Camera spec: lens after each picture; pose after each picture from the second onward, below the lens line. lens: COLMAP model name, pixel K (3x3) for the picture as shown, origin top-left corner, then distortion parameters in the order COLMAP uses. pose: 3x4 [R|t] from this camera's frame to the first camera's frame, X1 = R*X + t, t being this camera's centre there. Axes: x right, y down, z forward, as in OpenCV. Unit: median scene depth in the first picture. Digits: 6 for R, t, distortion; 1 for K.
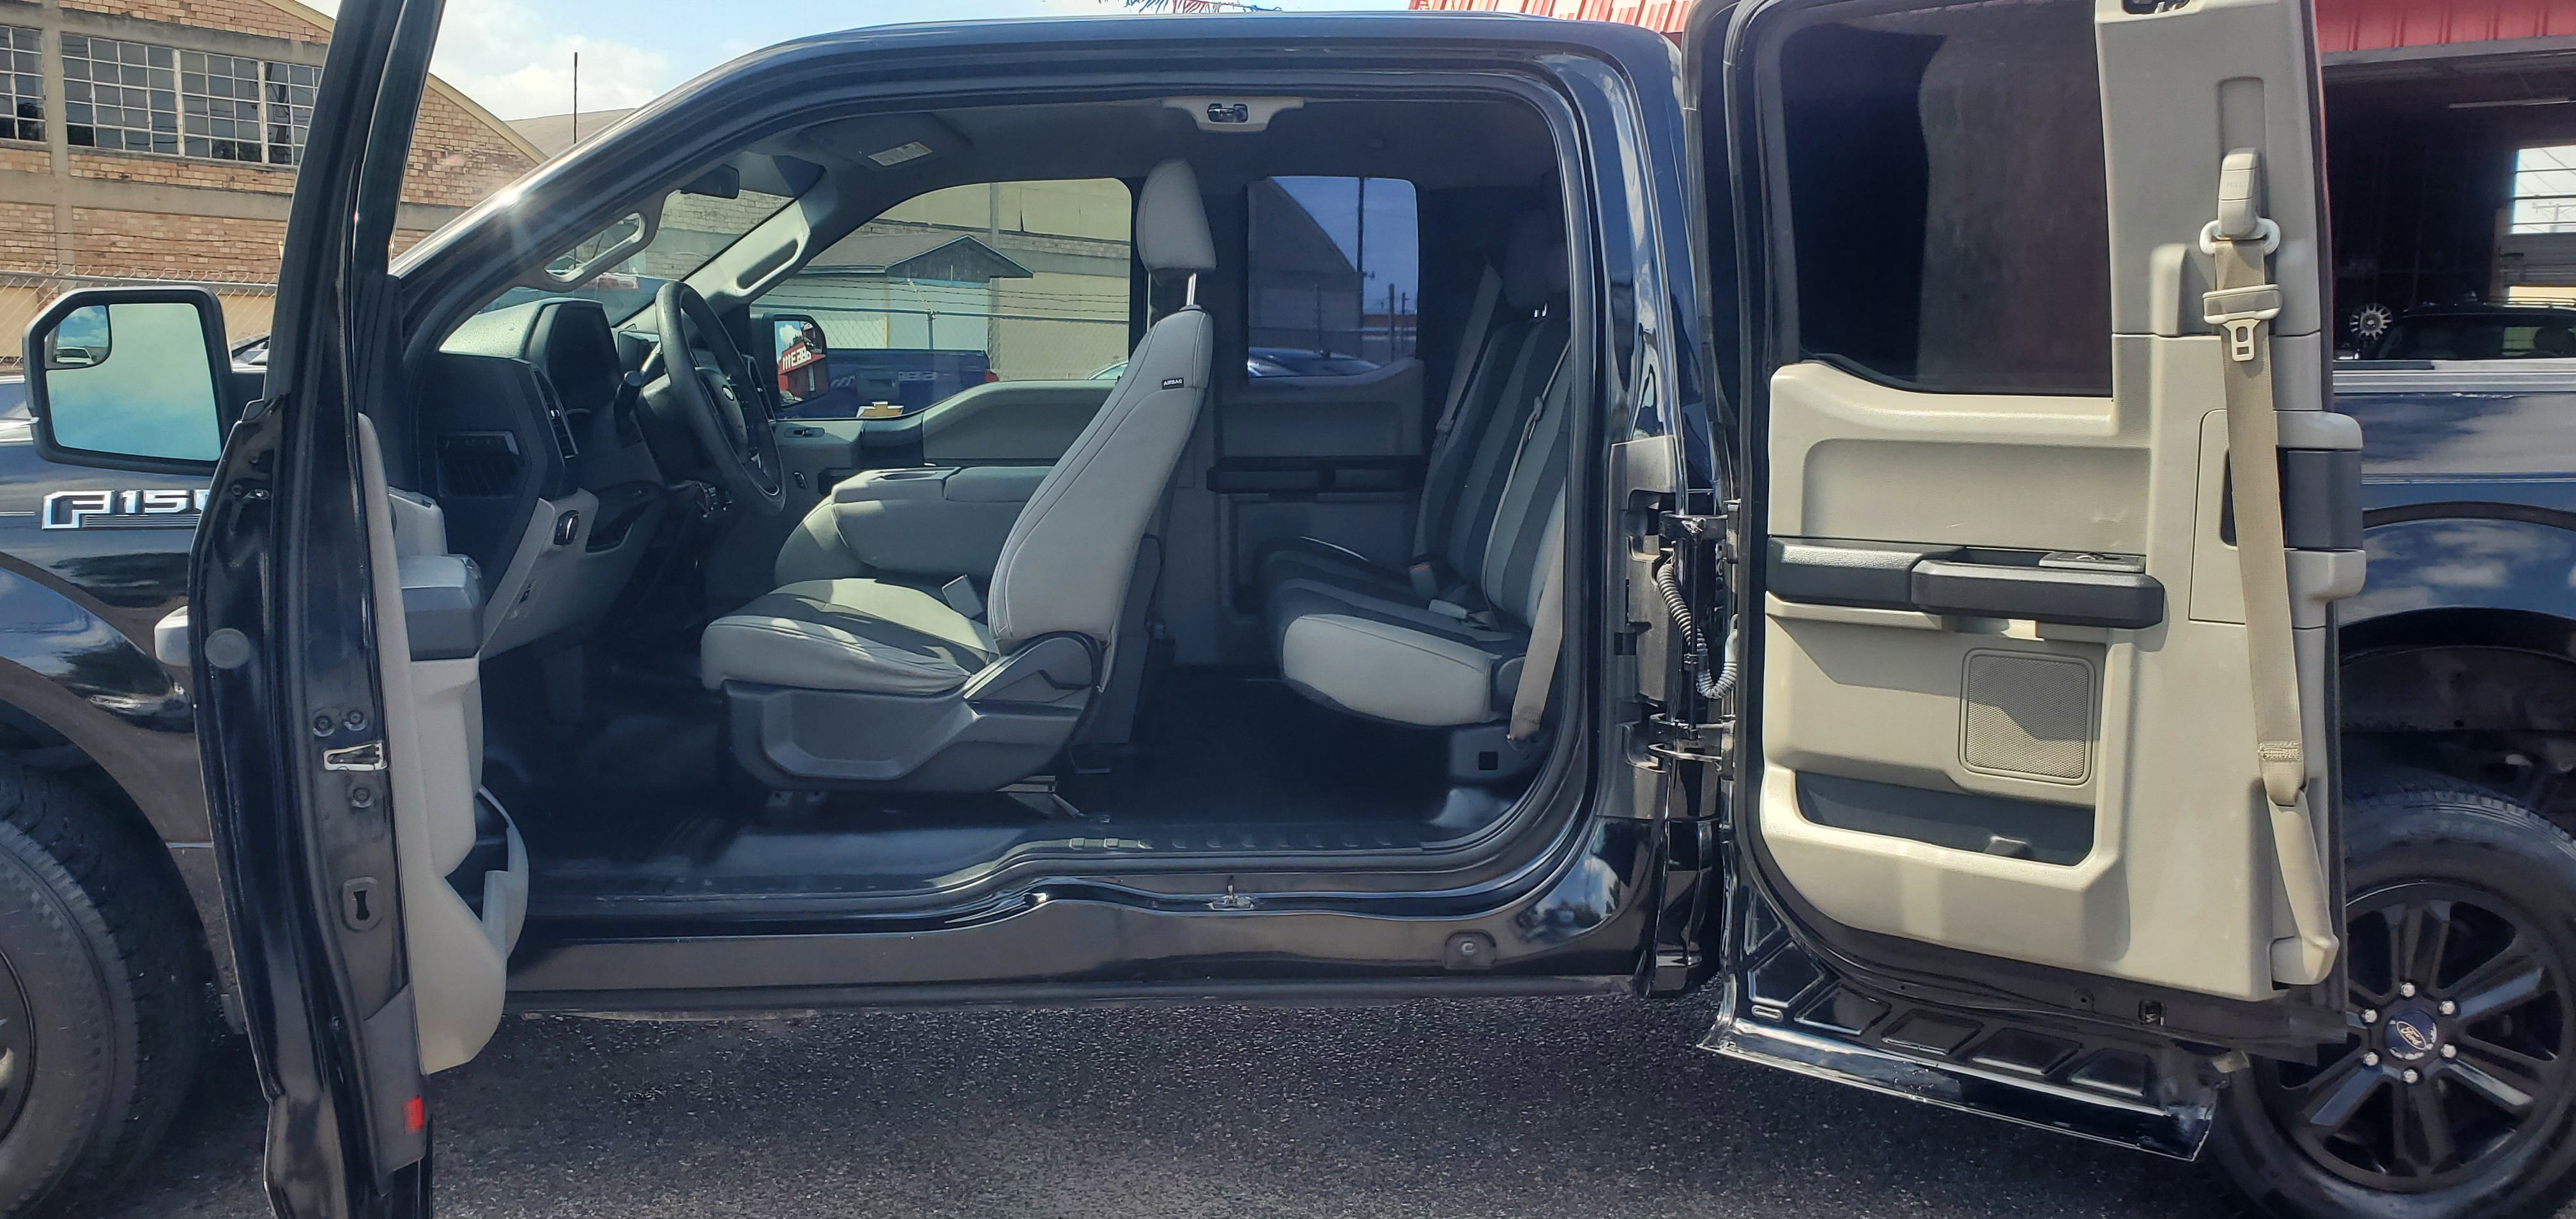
lens RADIAL K [[1991.4, 0, 1209.4], [0, 1991.4, 677.1], [0, 0, 1]] dist [0.068495, -0.003888]
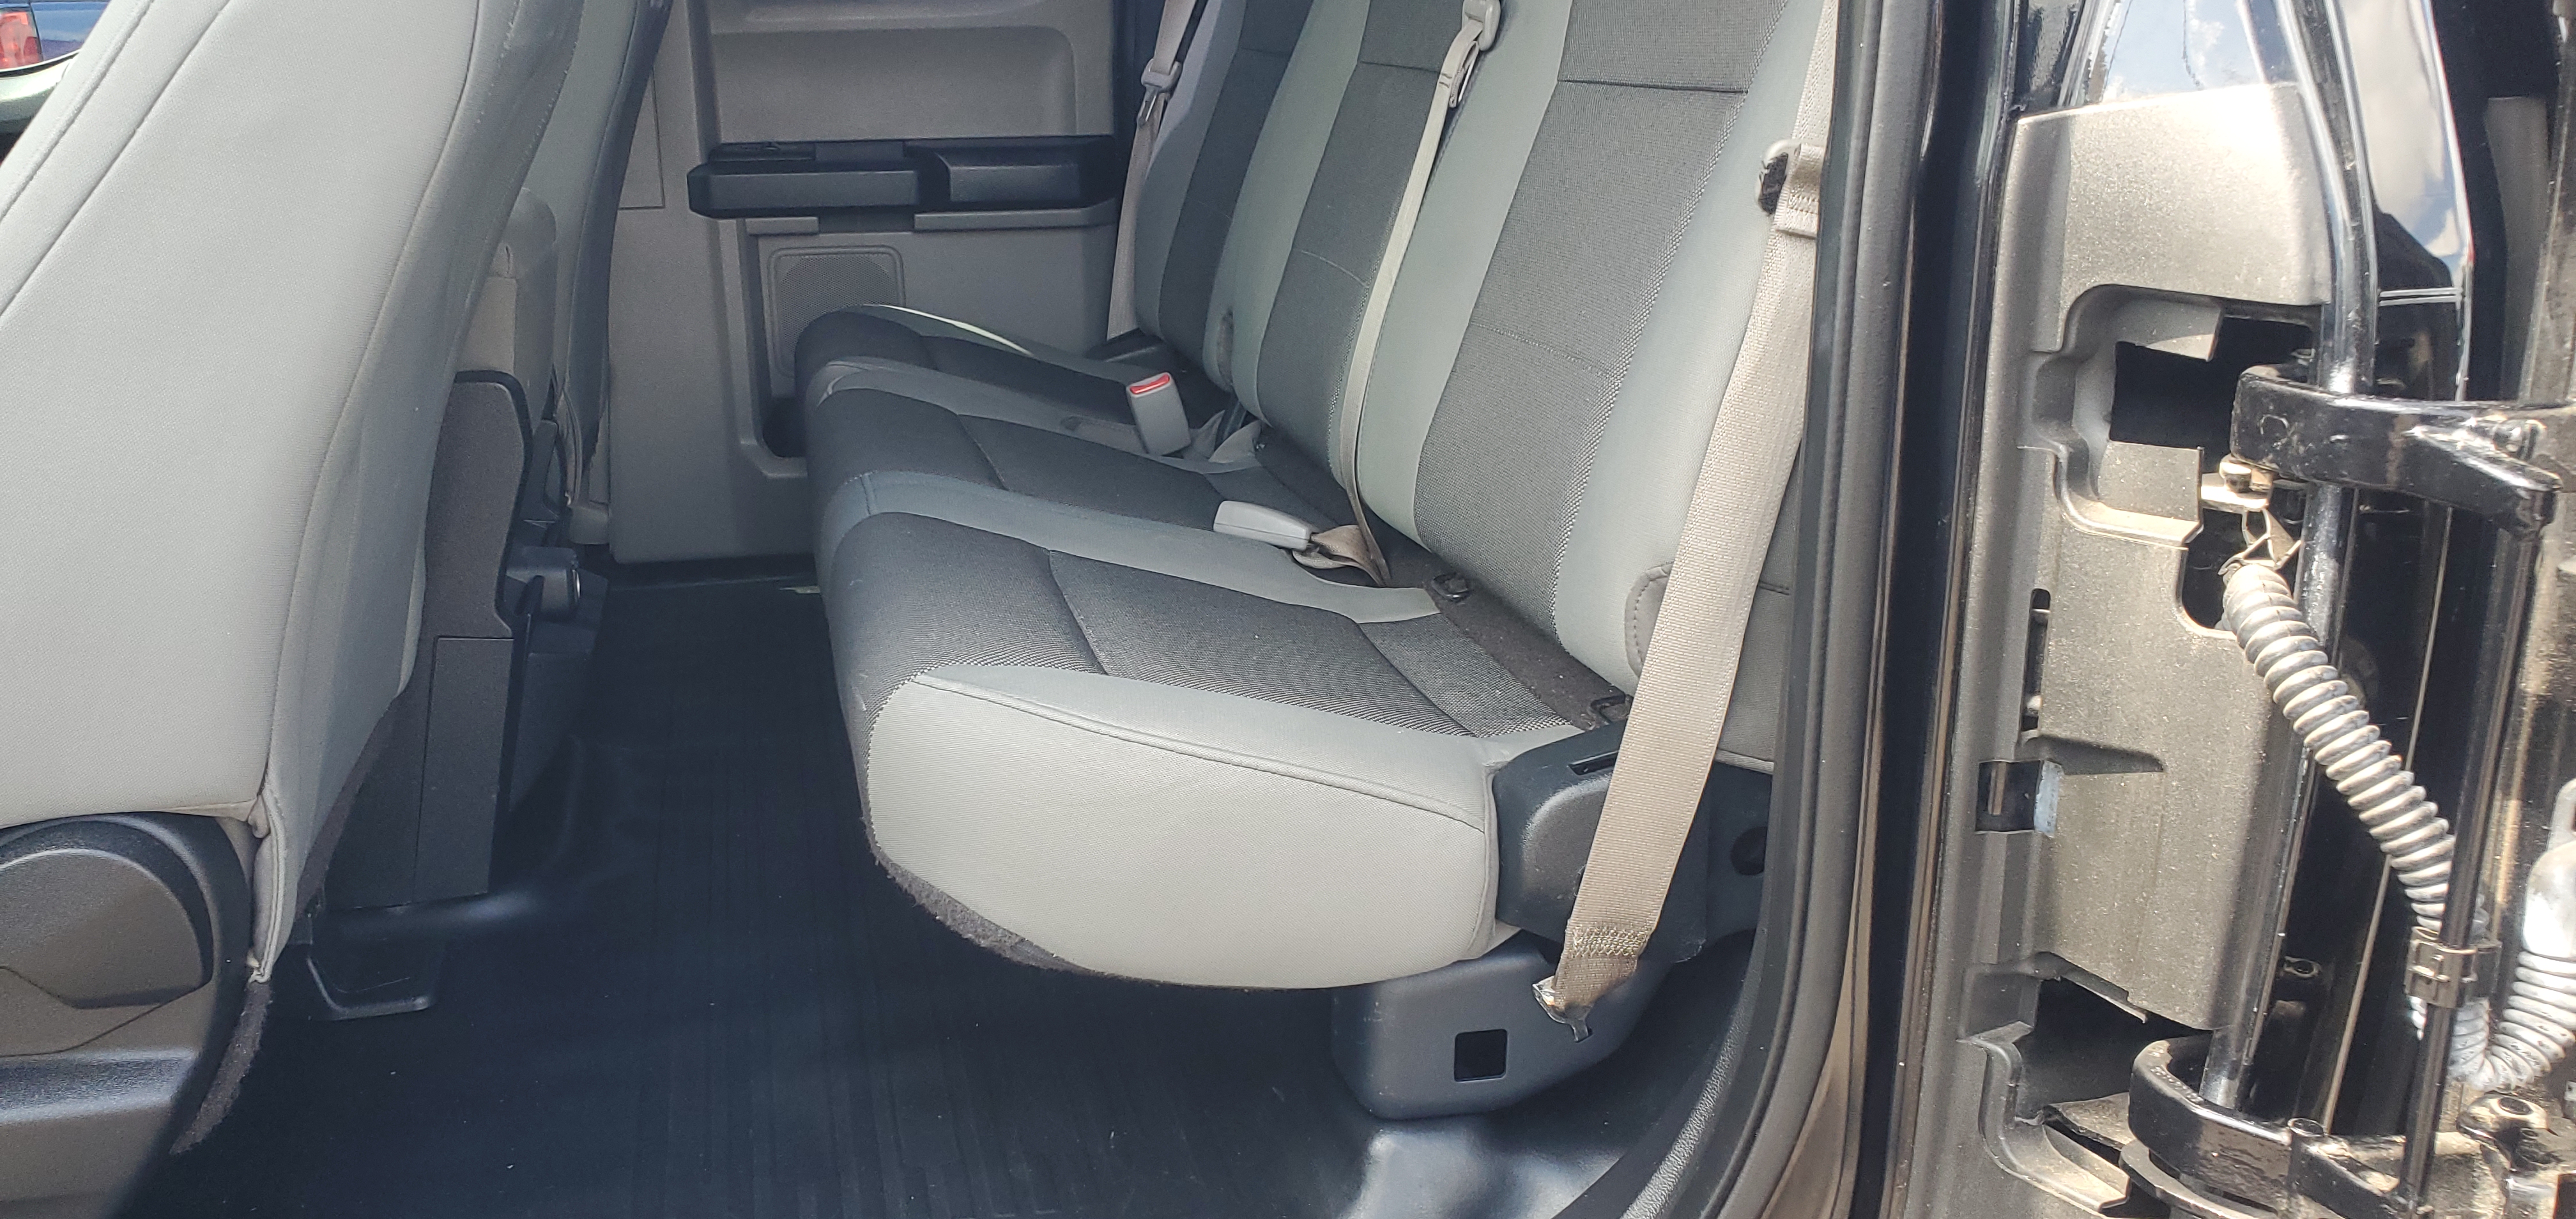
lens RADIAL K [[1991.4, 0, 1209.4], [0, 1991.4, 677.1], [0, 0, 1]] dist [0.068495, -0.003888]
pose [[0.978564, -0.065813, 0.195144, 0.025823], [0.033483, 0.985799, 0.164560, -0.073506], [-0.203203, -0.154499, 0.966871, 0.605069]]
